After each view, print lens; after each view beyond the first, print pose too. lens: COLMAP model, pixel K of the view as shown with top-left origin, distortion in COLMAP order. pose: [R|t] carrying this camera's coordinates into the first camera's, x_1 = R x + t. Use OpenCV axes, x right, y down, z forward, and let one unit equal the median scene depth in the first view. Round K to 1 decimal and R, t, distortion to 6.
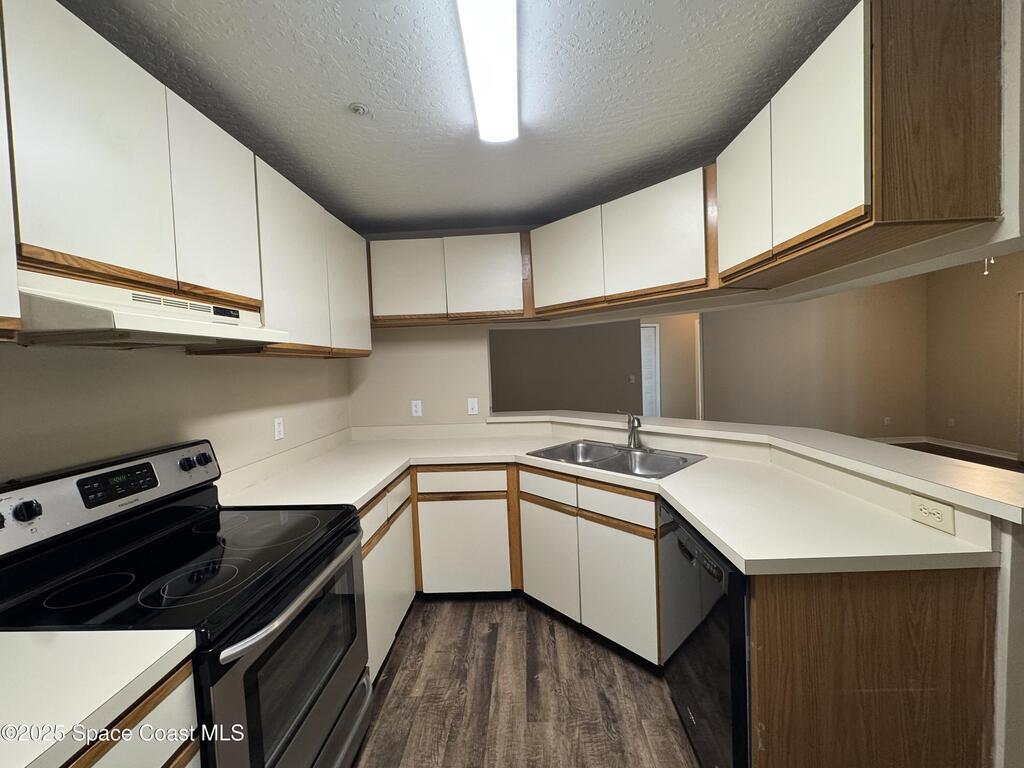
lens RADIAL K [[408.4, 0, 519.9], [0, 408.4, 378.5], [0, 0, 1]] dist [-0.002561, 0.000610]
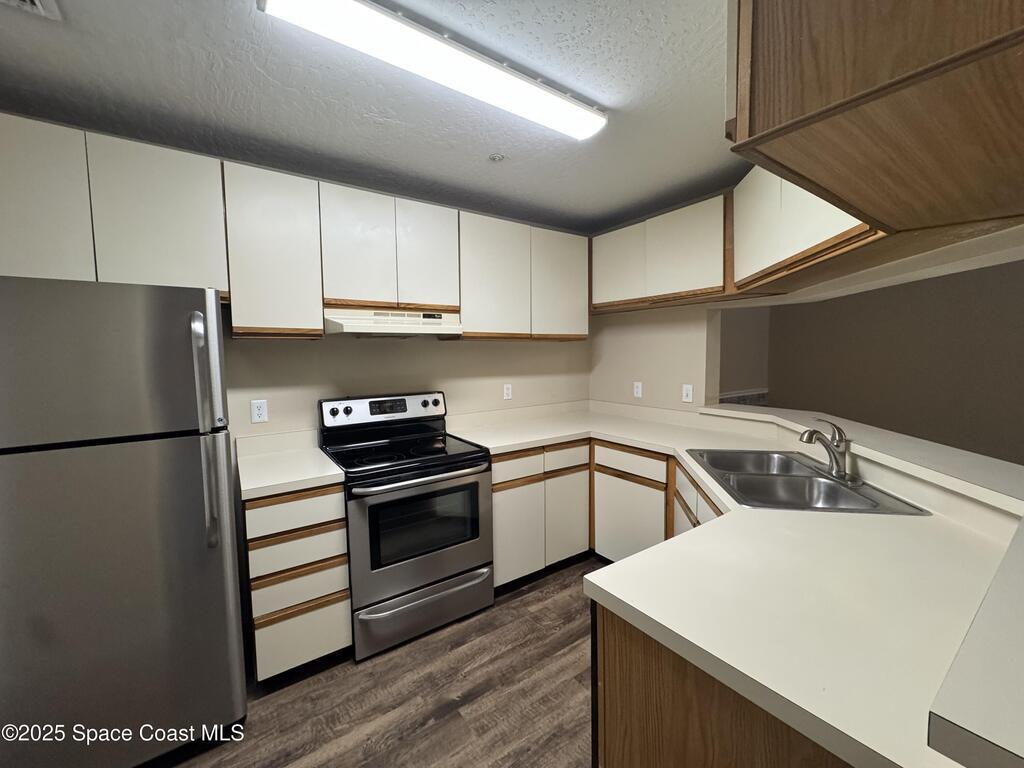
lens RADIAL K [[418.2, 0, 518.0], [0, 418.2, 378.4], [0, 0, 1]] dist [-0.003387, -0.000106]
pose [[0.597494, 0.079450, -0.797928, 0.782526], [-0.036651, 0.996745, 0.071801, -0.038551], [0.801035, -0.013656, 0.598461, 0.222620]]
